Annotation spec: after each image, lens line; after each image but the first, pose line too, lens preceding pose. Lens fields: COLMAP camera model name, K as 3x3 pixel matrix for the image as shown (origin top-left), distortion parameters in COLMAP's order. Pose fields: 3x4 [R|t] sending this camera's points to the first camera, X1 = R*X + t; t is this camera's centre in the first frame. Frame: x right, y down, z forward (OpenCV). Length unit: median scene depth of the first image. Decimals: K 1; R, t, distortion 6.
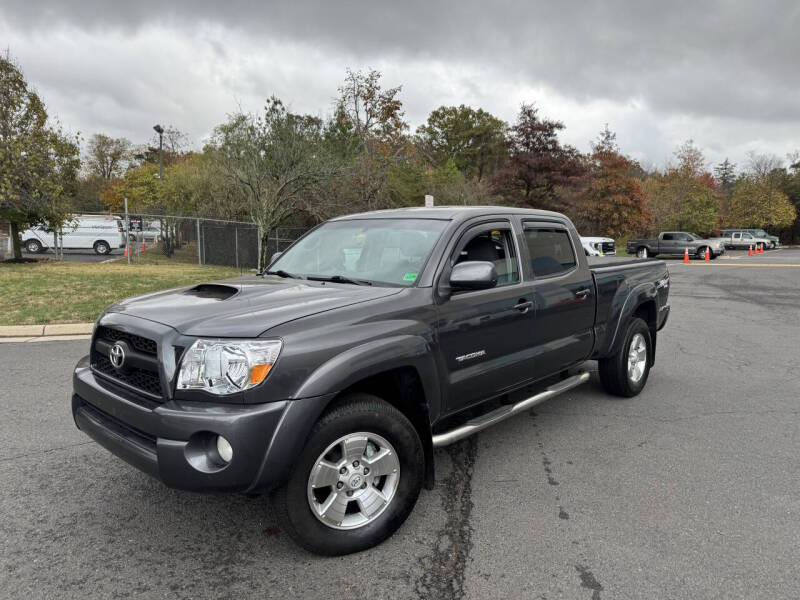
lens RADIAL K [[570.3, 0, 394.7], [0, 570.3, 302.1], [0, 0, 1]] dist [0.030602, -0.038466]
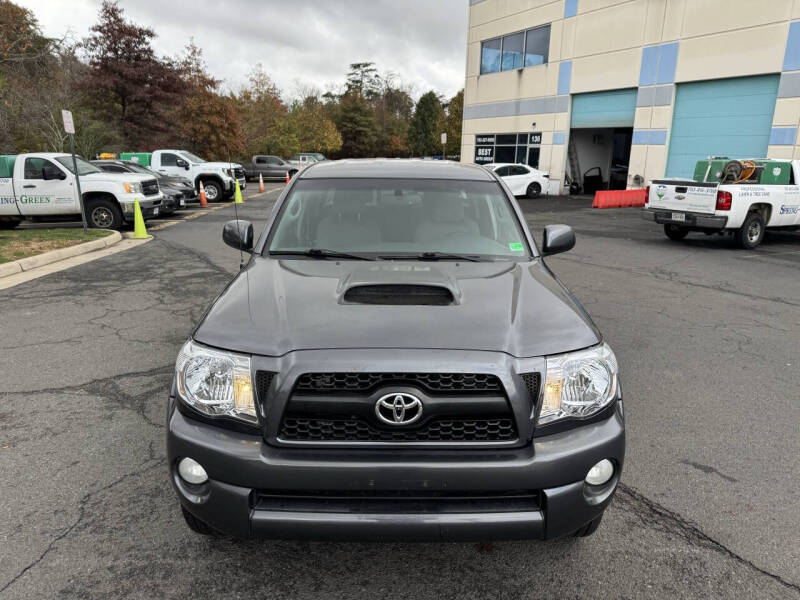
lens RADIAL K [[571.2, 0, 400.4], [0, 571.2, 304.9], [0, 0, 1]] dist [0.025826, -0.034351]
pose [[0.737004, -0.159014, 0.656916, -0.081243], [0.064979, 0.984099, 0.165311, -0.012617], [-0.672757, -0.079149, 0.735618, 0.044423]]
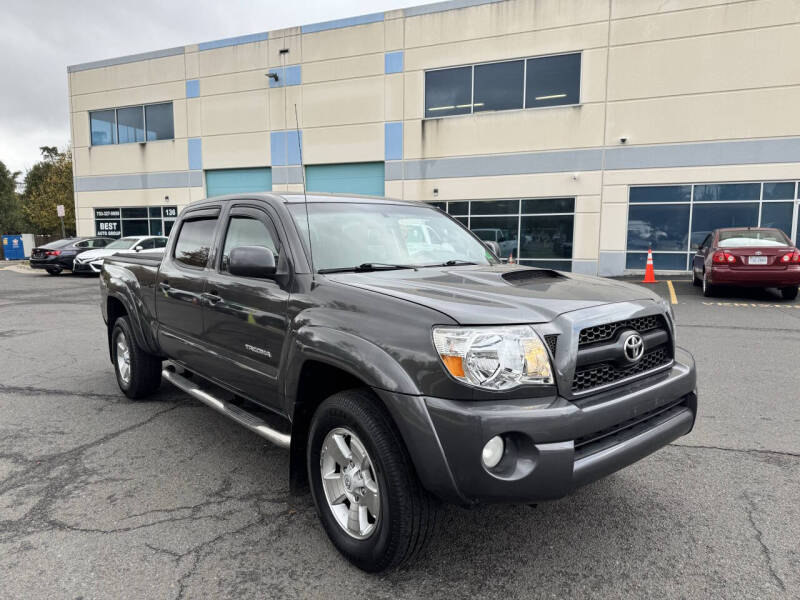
lens RADIAL K [[571.2, 0, 400.4], [0, 571.2, 304.9], [0, 0, 1]] dist [0.025826, -0.034351]
pose [[0.145068, -0.115377, 0.982672, -0.122397], [0.123071, 0.987569, 0.097784, -0.008669], [-0.981738, 0.106753, 0.157464, 0.106301]]
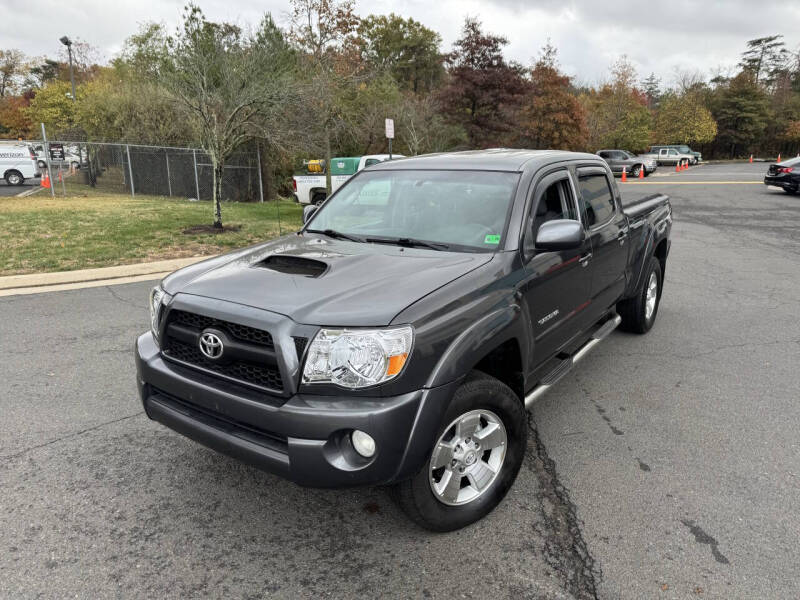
lens RADIAL K [[570.3, 0, 394.7], [0, 570.3, 302.1], [0, 0, 1]] dist [0.030602, -0.038466]
pose [[0.992467, -0.045340, 0.113815, -0.026476], [0.029444, 0.990043, 0.137653, -0.008003], [-0.118923, -0.133265, 0.983920, 0.007922]]
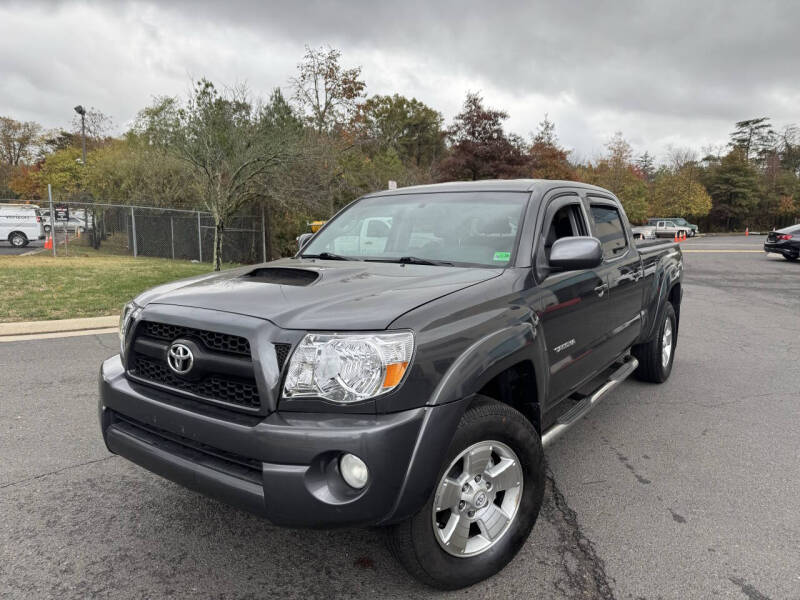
lens RADIAL K [[571.2, 0, 400.4], [0, 571.2, 304.9], [0, 0, 1]] dist [0.025826, -0.034351]
pose [[0.991990, -0.021433, 0.124487, -0.025267], [0.018883, 0.999588, 0.021632, 0.000917], [-0.124899, -0.019108, 0.991985, 0.017156]]
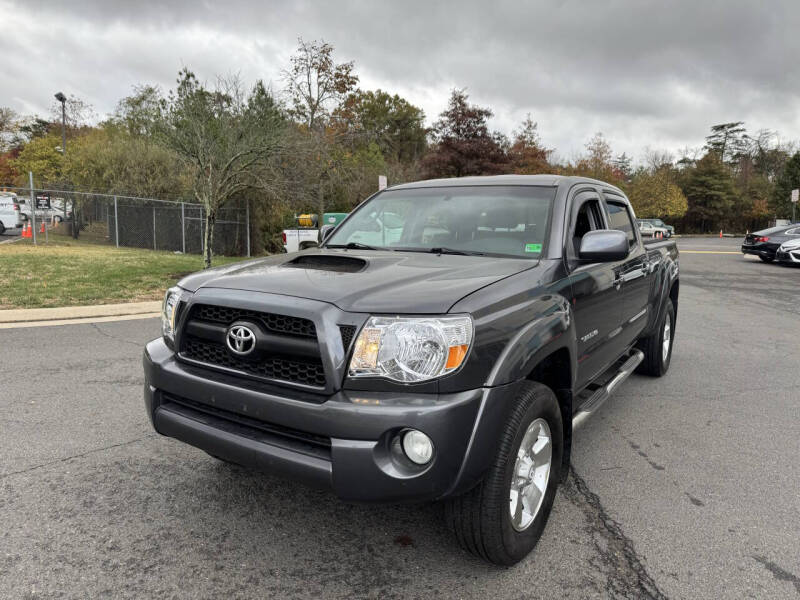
lens RADIAL K [[570.3, 0, 394.7], [0, 570.3, 302.1], [0, 0, 1]] dist [0.030602, -0.038466]
pose [[0.987976, -0.006617, 0.154464, -0.035060], [0.002898, 0.999701, 0.024291, 0.002021], [-0.154579, -0.023551, 0.987700, 0.015790]]
